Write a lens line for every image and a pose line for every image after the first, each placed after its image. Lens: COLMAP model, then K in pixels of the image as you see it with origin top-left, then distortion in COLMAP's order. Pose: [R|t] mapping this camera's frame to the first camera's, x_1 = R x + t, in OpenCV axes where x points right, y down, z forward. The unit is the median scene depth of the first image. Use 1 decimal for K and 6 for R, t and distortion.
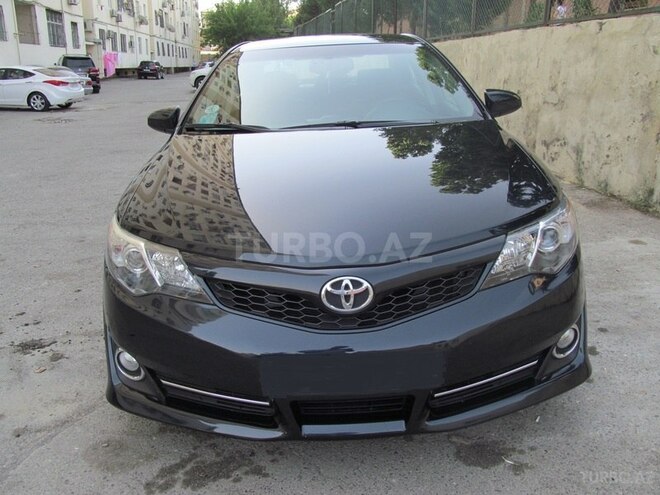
lens RADIAL K [[543.1, 0, 330.0], [0, 543.1, 247.9], [0, 0, 1]] dist [-0.036318, 0.005705]
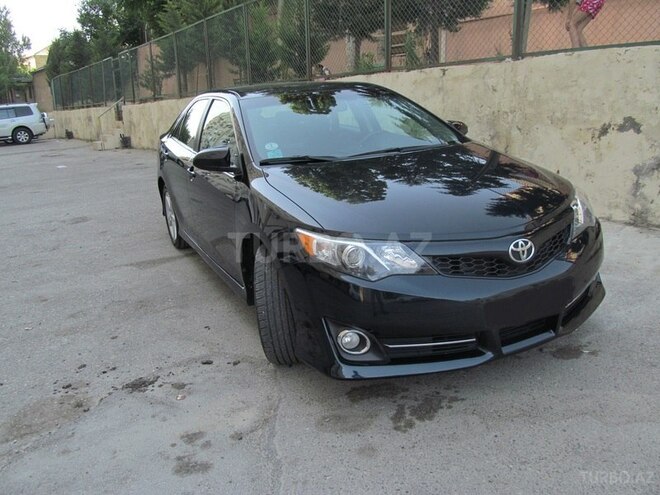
lens RADIAL K [[543.1, 0, 329.9], [0, 543.1, 247.2], [0, 0, 1]] dist [-0.036318, 0.005705]
pose [[0.903929, -0.136873, 0.405189, -0.904577], [0.166510, 0.985283, -0.038635, 0.037982], [-0.393937, 0.102391, 0.913416, -0.150835]]
